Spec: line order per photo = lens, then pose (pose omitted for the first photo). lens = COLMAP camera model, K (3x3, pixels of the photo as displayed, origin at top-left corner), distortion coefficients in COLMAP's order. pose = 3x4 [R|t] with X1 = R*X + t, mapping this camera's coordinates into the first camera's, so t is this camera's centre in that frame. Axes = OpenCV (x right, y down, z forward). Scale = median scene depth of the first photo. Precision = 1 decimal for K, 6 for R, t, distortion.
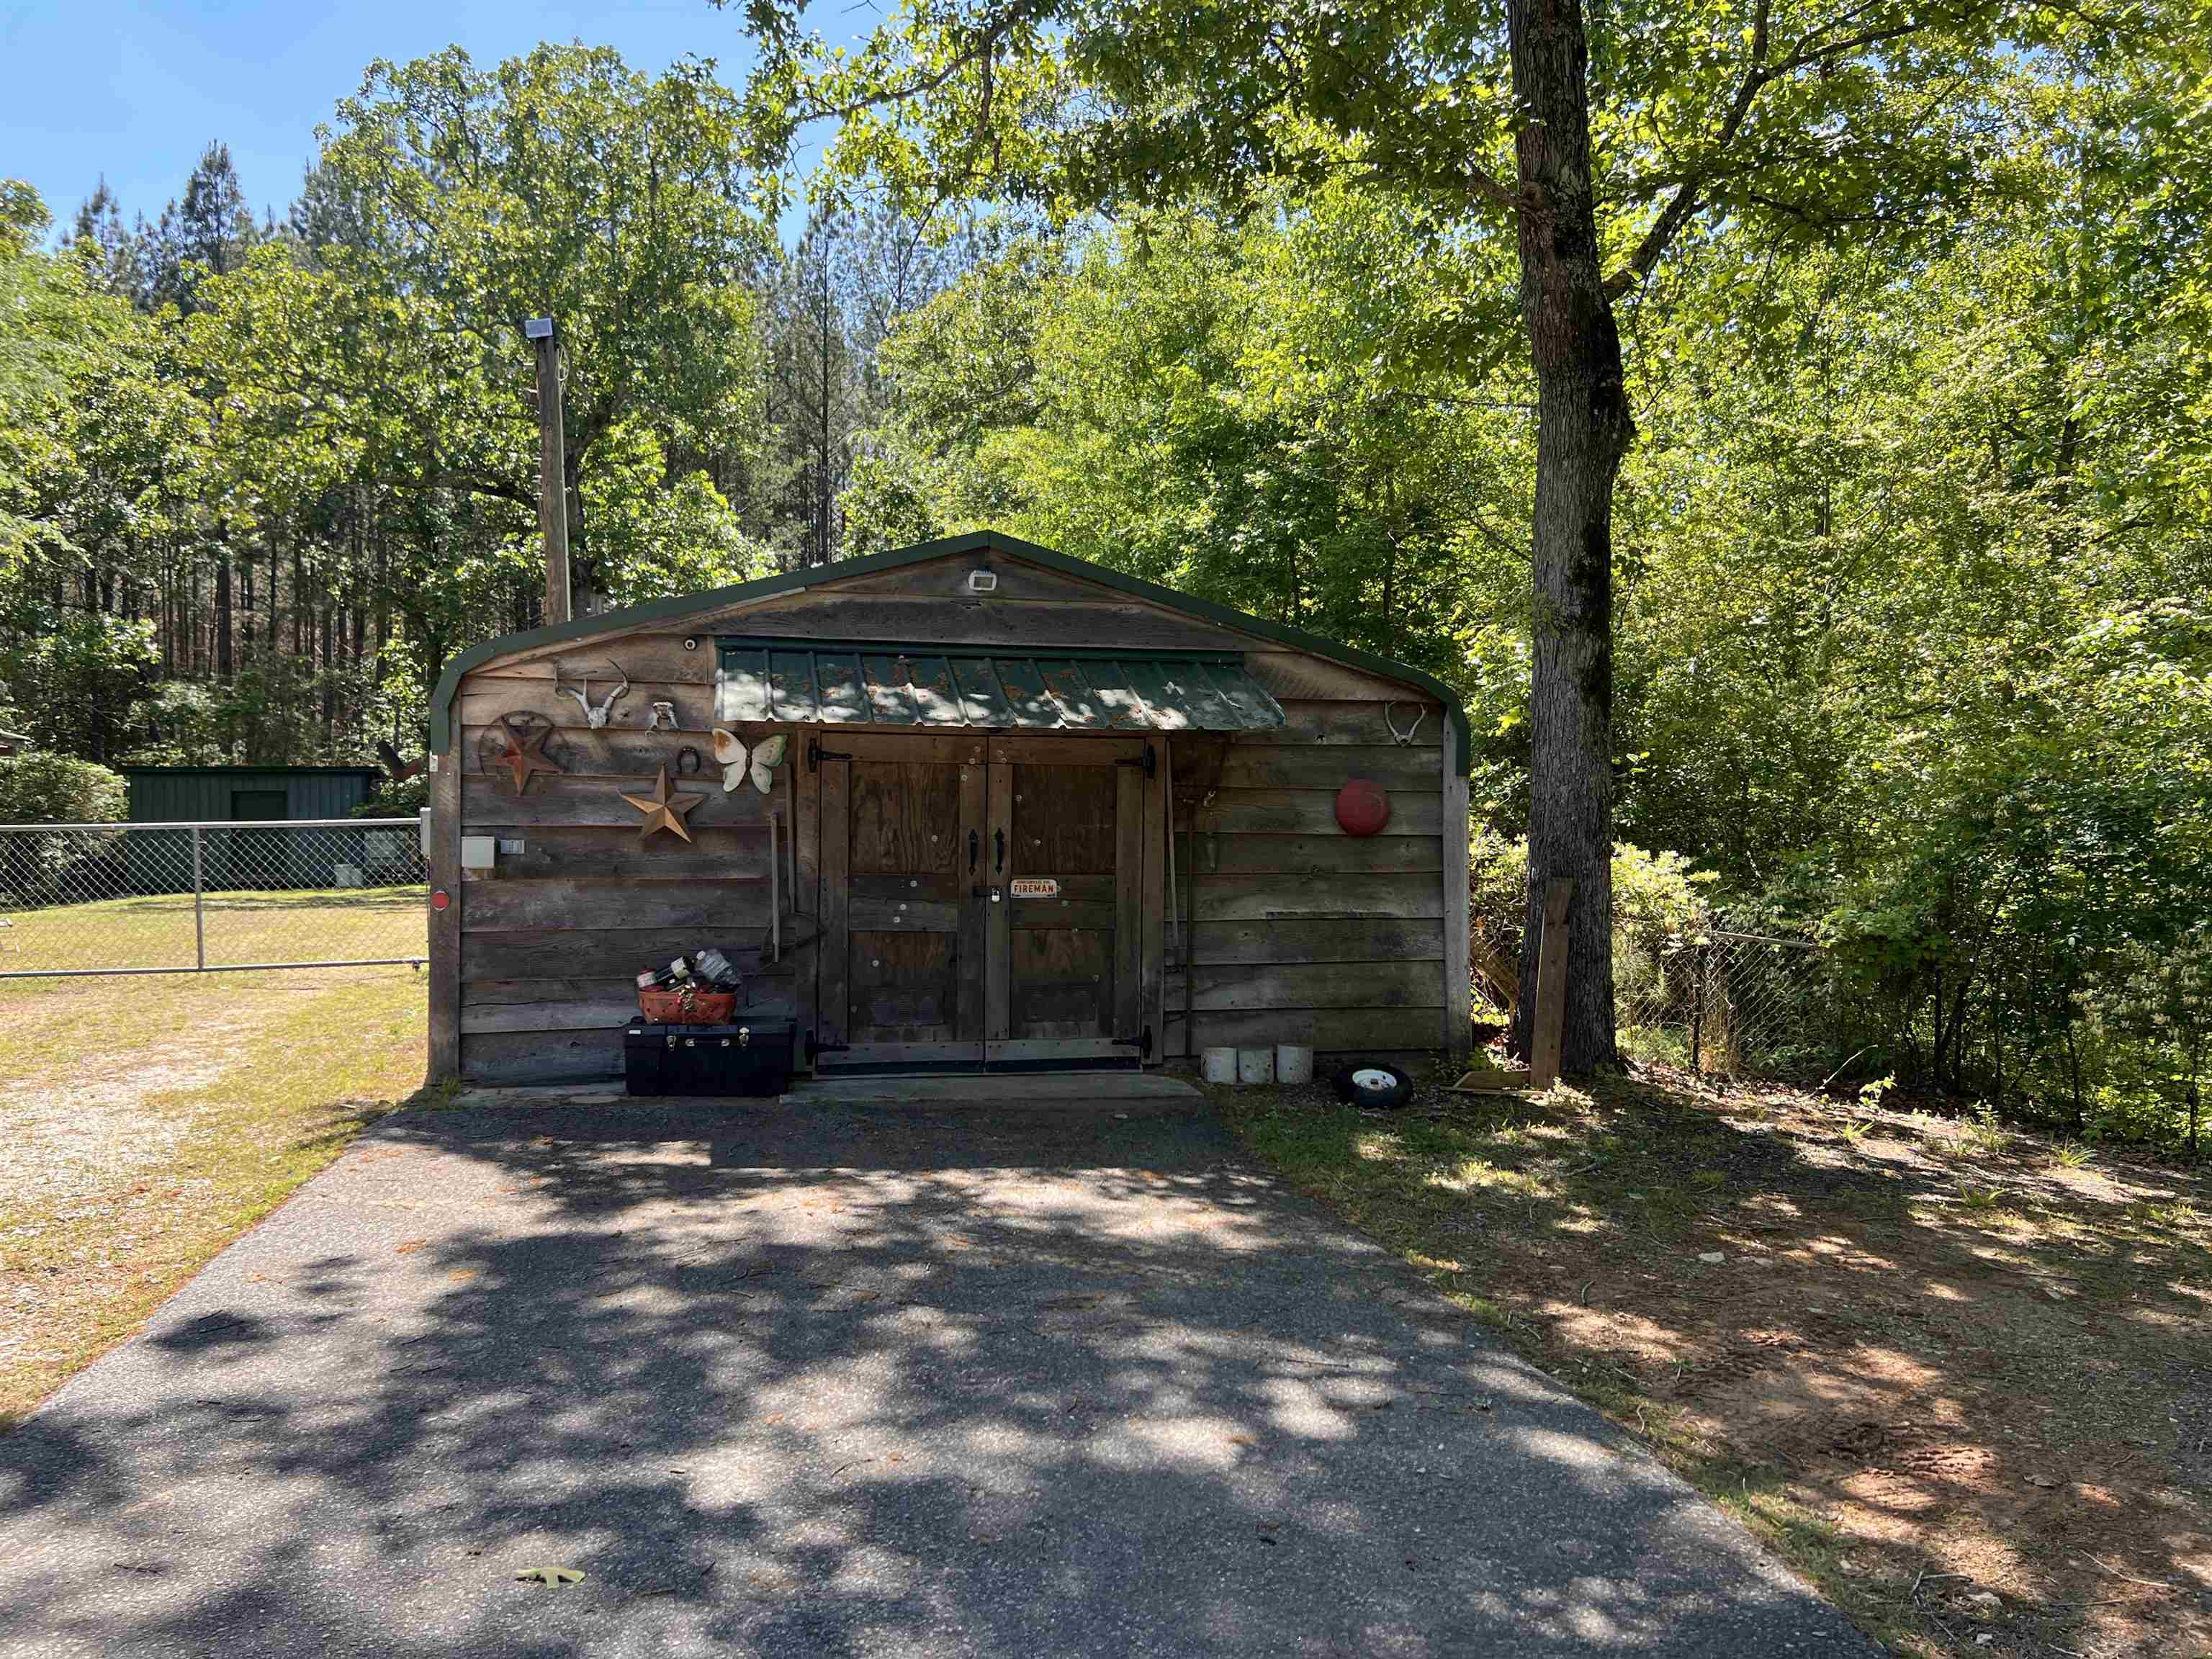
lens RADIAL K [[1673.0, 0, 1108.6], [0, 1673.0, 847.9], [0, 0, 1]] dist [0.060206, -0.067352]
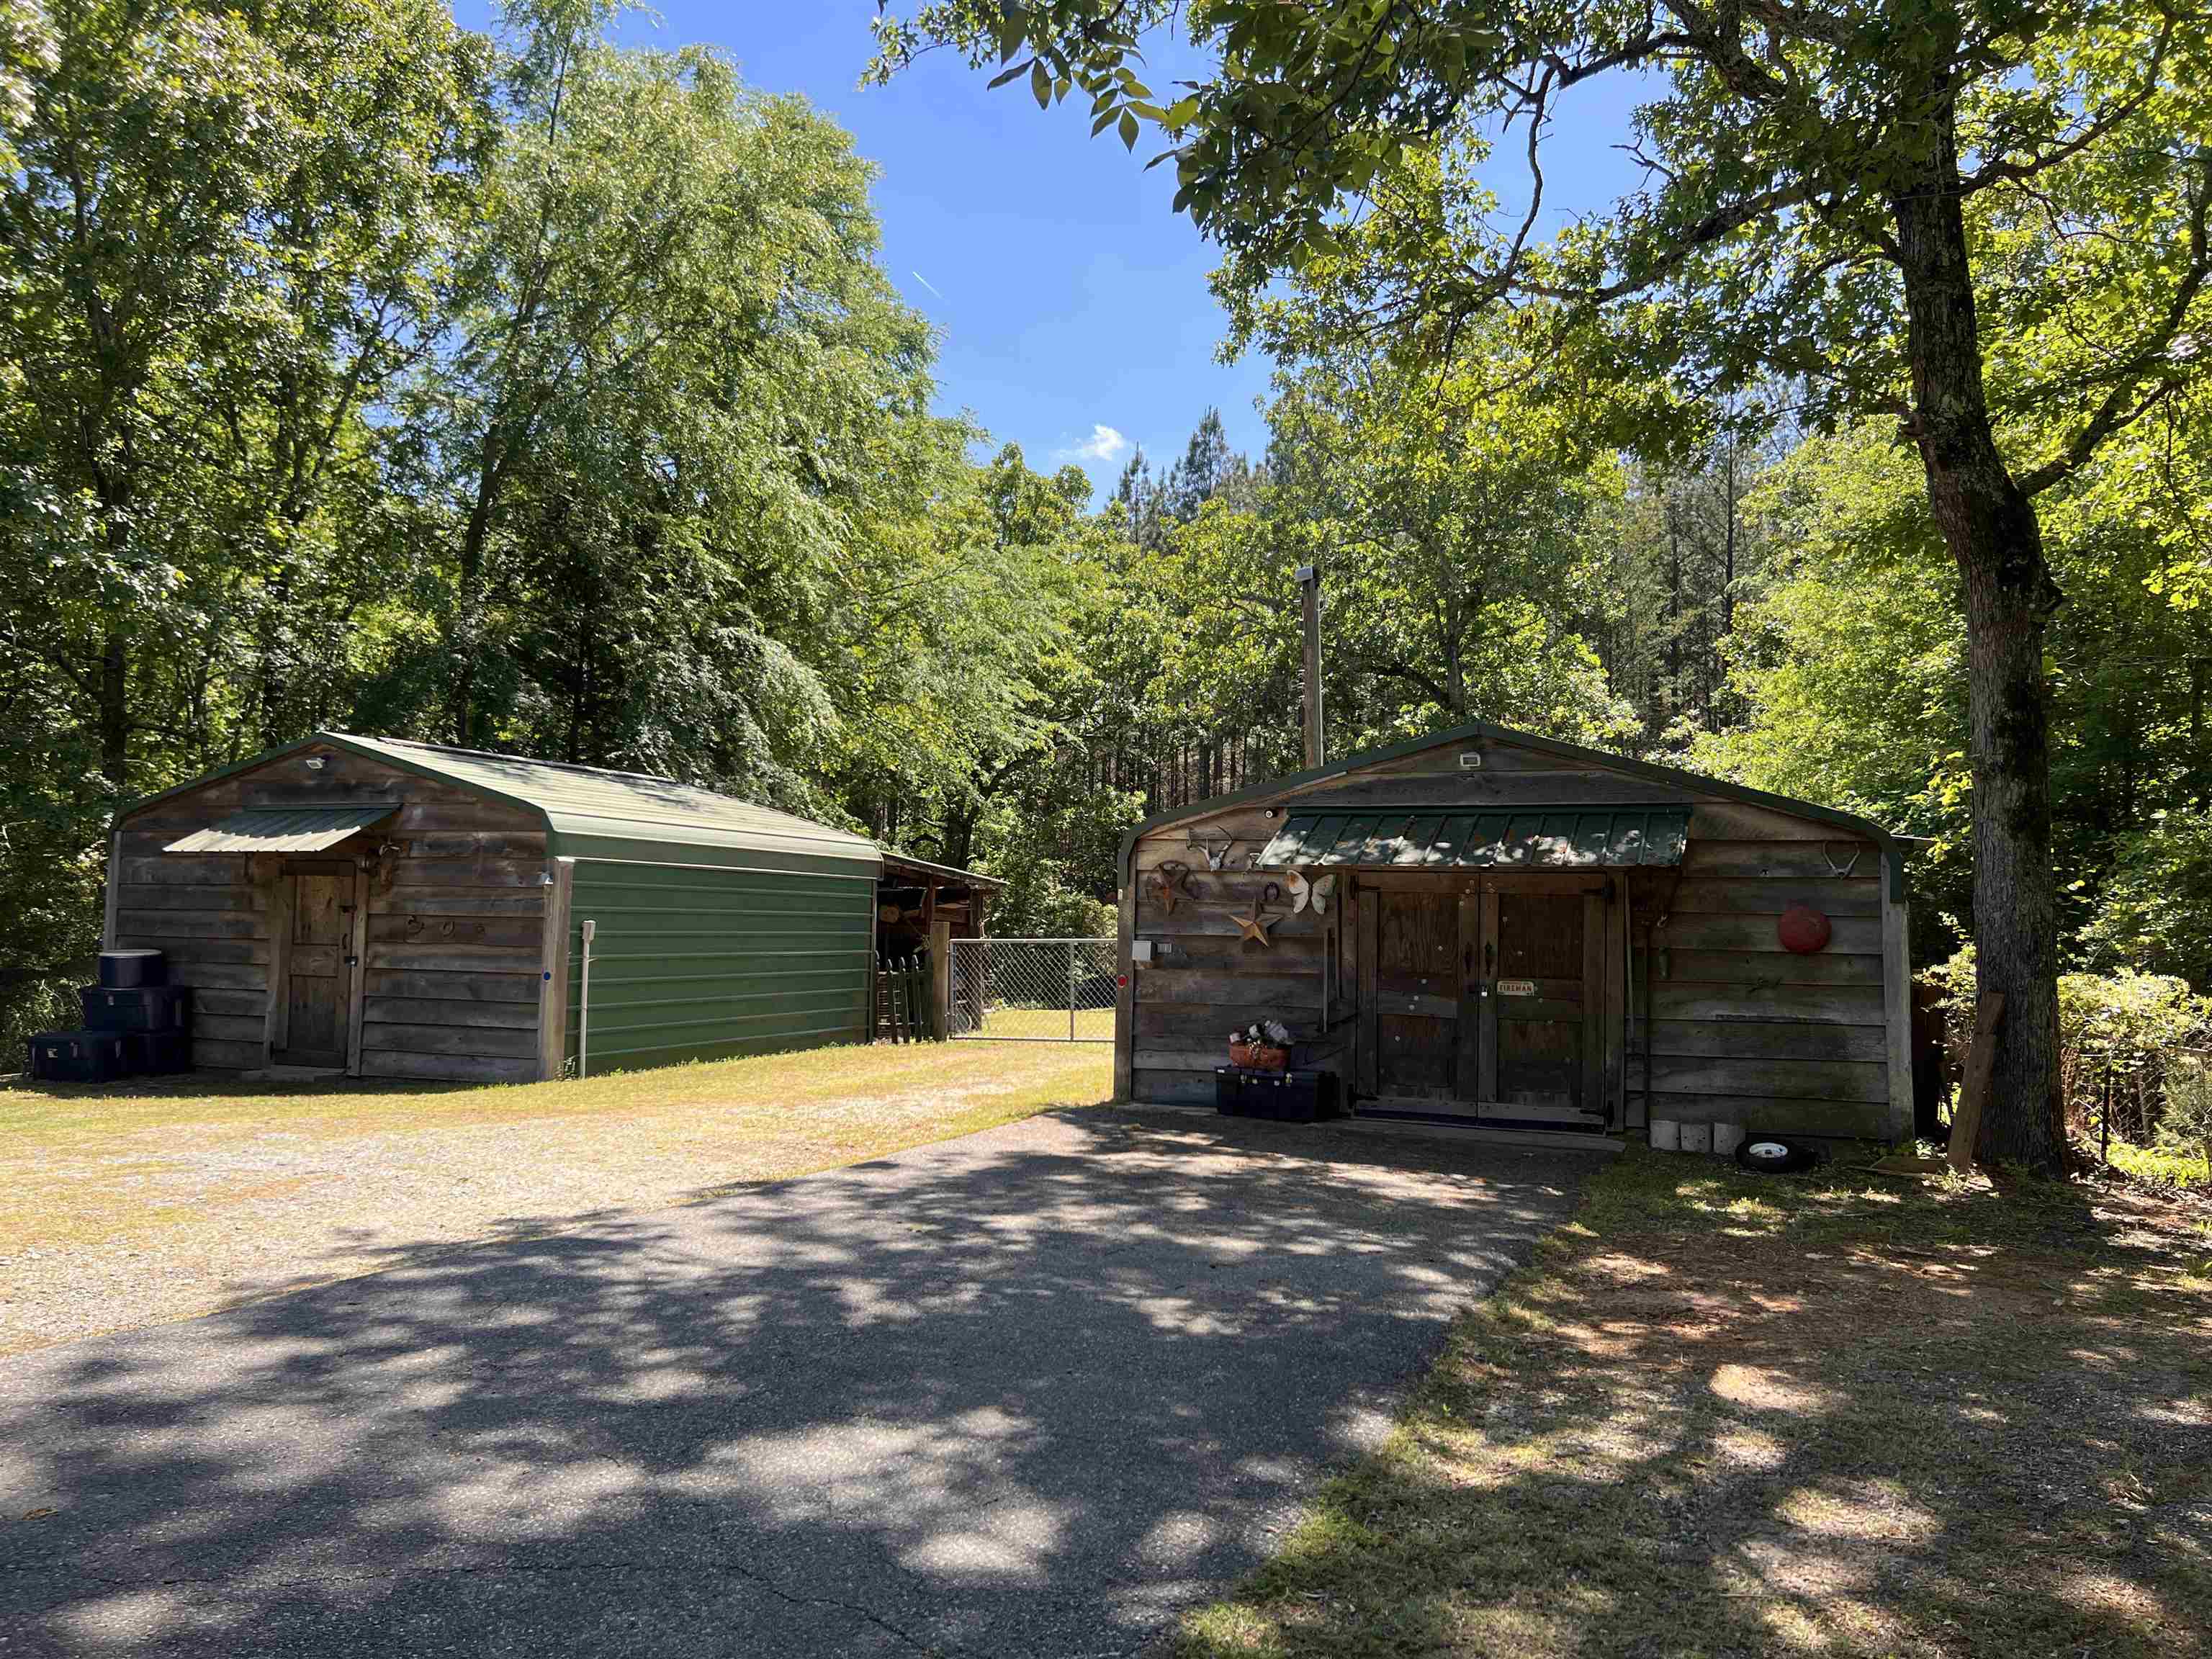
lens RADIAL K [[1673.0, 0, 1088.1], [0, 1673.0, 834.4], [0, 0, 1]] dist [0.060206, -0.067352]
pose [[0.835533, -0.023424, -0.548940, 0.104033], [-0.027853, 0.996001, -0.084895, 0.006591], [0.548734, 0.086222, 0.831539, -0.076859]]
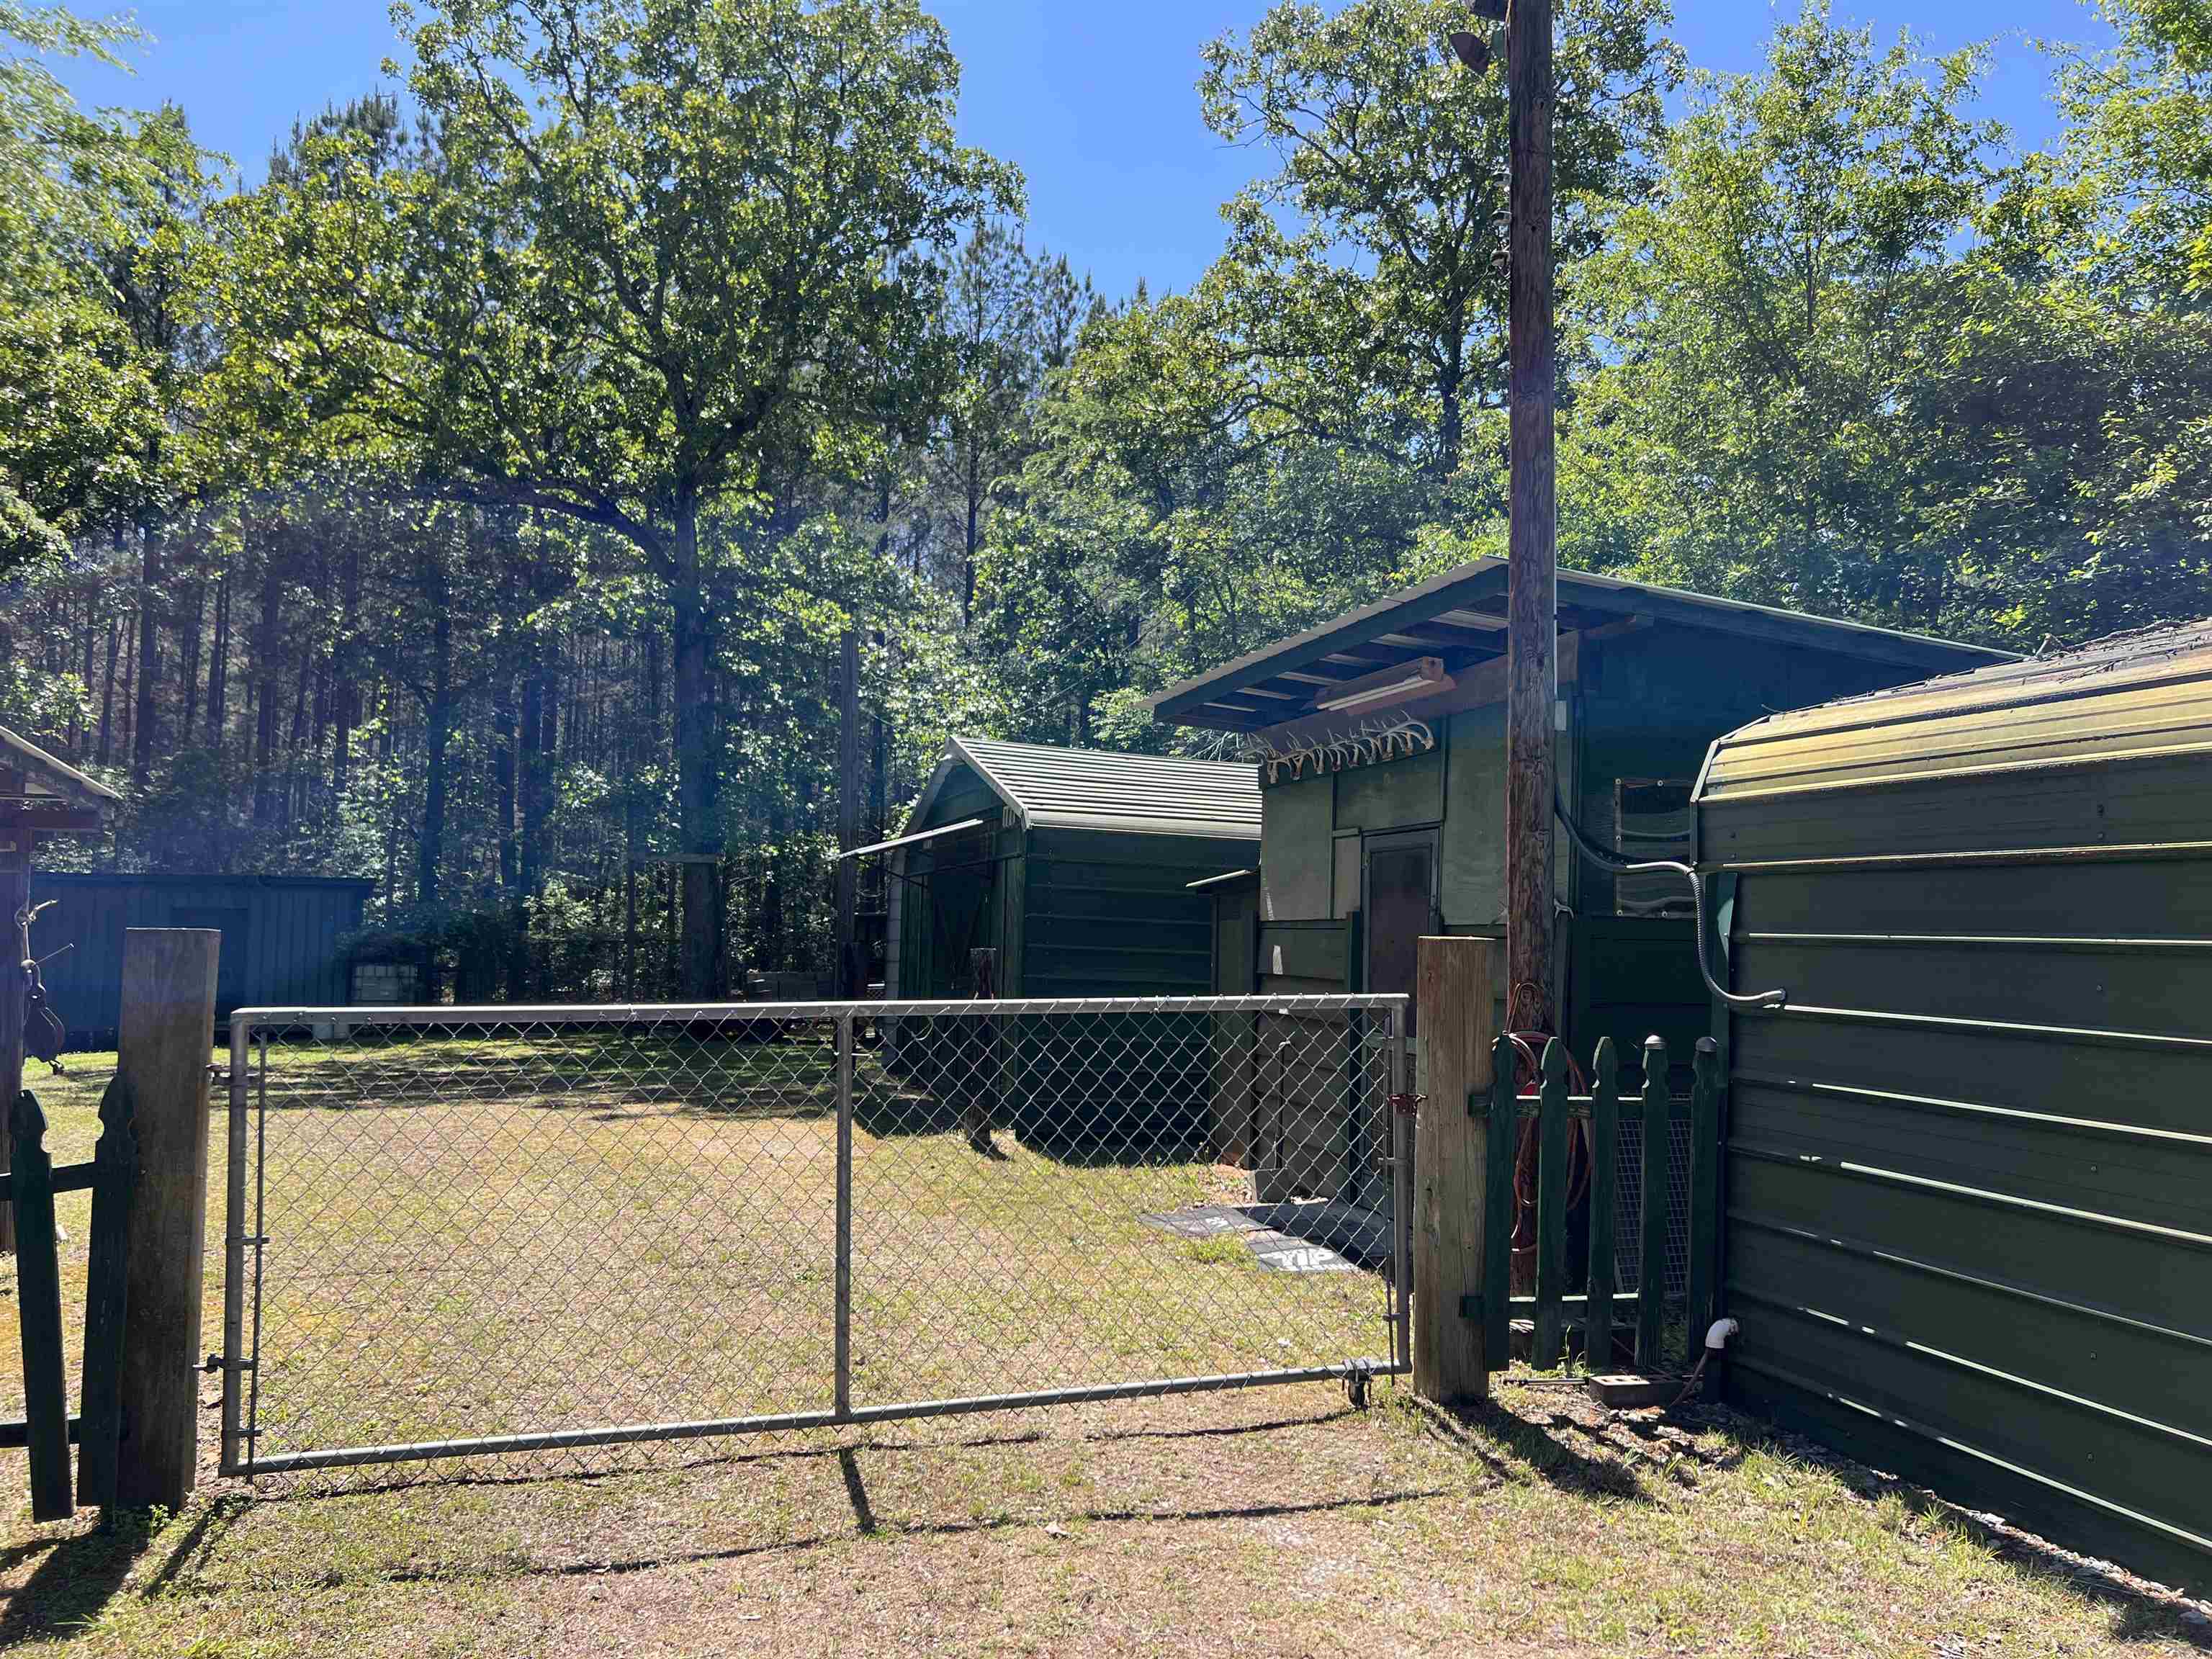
lens RADIAL K [[1673.0, 0, 1105.6], [0, 1673.0, 850.0], [0, 0, 1]] dist [0.060206, -0.067352]
pose [[0.995318, 0.025237, 0.093300, -0.215499], [-0.017824, 0.996679, -0.079457, -0.007812], [-0.094995, 0.077422, 0.992462, 0.265133]]
